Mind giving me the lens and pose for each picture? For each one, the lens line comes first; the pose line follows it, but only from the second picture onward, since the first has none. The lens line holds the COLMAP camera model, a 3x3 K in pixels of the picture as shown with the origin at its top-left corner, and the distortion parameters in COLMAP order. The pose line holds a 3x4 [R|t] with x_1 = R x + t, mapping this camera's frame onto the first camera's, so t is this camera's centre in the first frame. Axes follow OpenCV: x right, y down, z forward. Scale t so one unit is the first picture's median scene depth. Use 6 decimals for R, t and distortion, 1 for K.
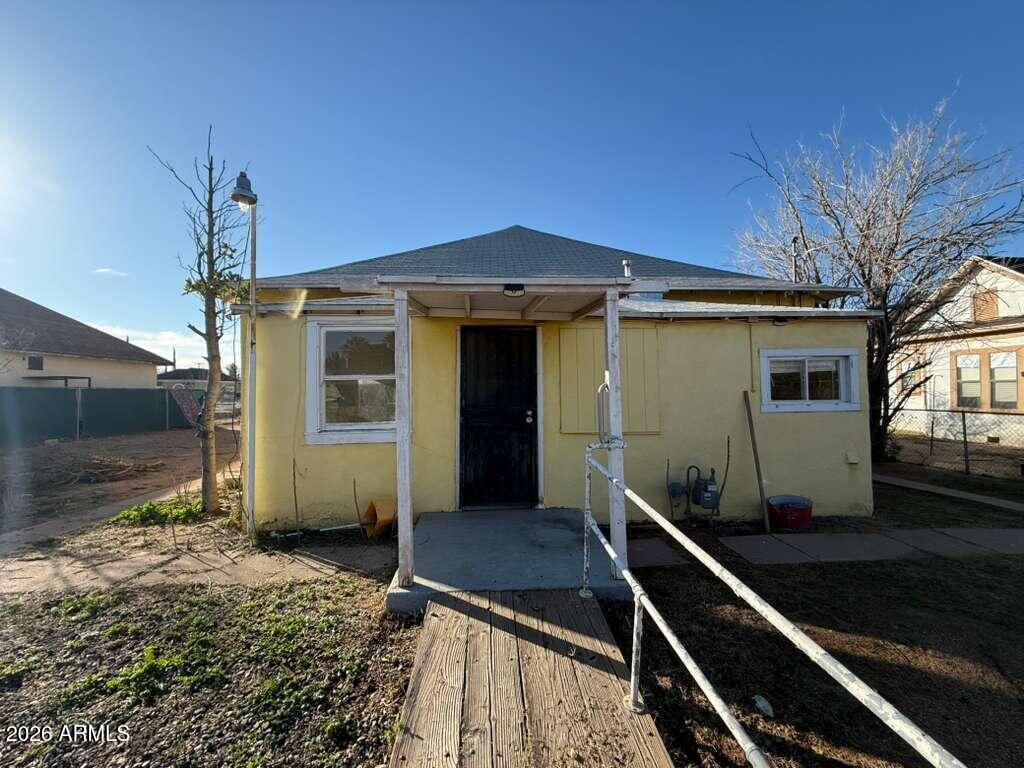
lens RADIAL K [[407.6, 0, 511.8], [0, 407.6, 382.5], [0, 0, 1]] dist [0.002511, 0.000053]
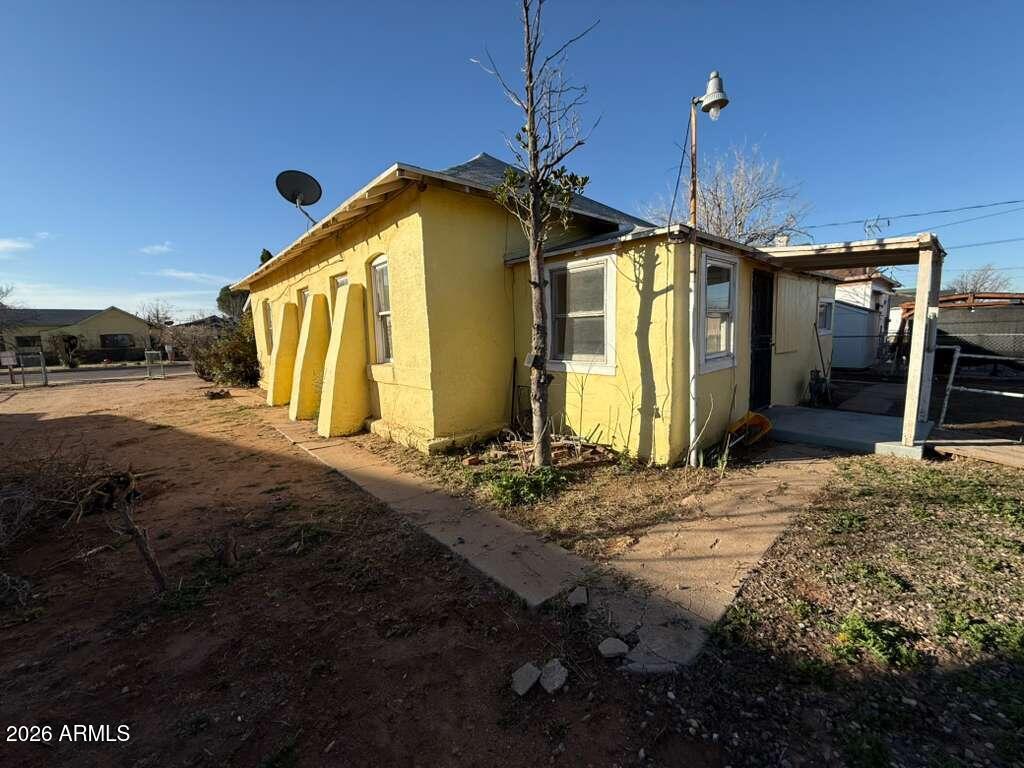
lens RADIAL K [[407.6, 0, 513.4], [0, 407.6, 378.4], [0, 0, 1]] dist [0.002511, 0.000053]
pose [[0.795187, -0.089278, 0.599755, -1.961871], [0.016627, 0.991940, 0.125612, 0.032273], [-0.606136, -0.089913, 0.790263, 0.611019]]
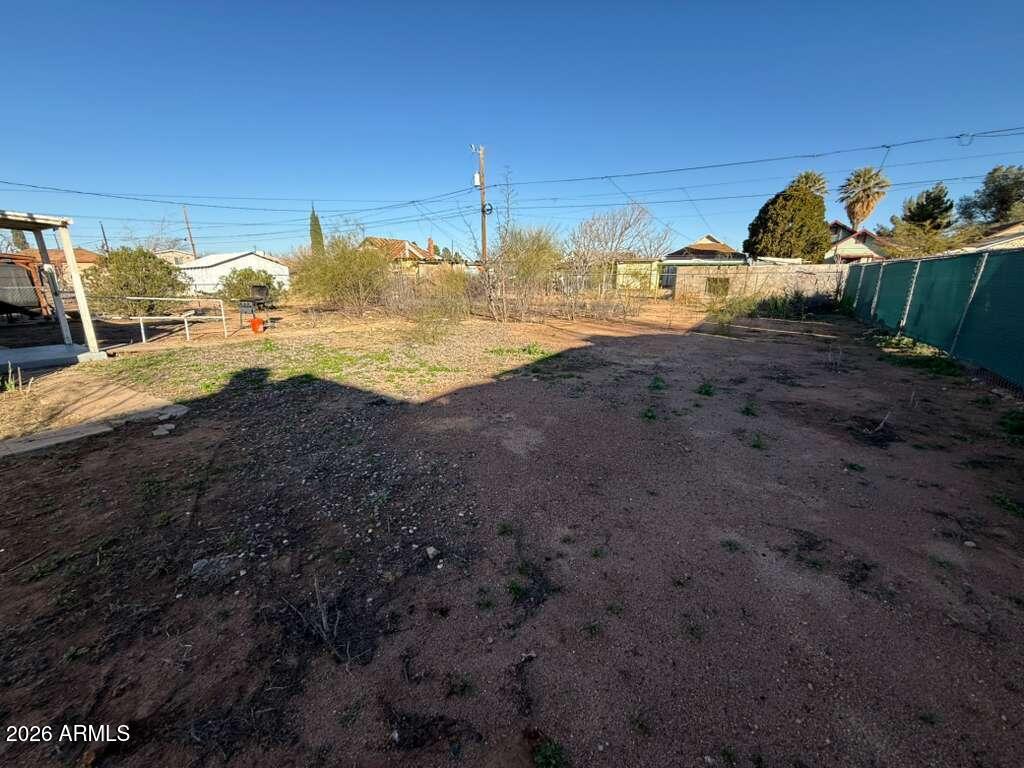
lens RADIAL K [[407.6, 0, 511.1], [0, 407.6, 384.8], [0, 0, 1]] dist [0.002511, 0.000053]
pose [[-0.814066, -0.151270, 0.560726, -3.110213], [-0.006501, 0.967797, 0.251650, 0.046685], [-0.580736, 0.201214, -0.788834, 1.285472]]
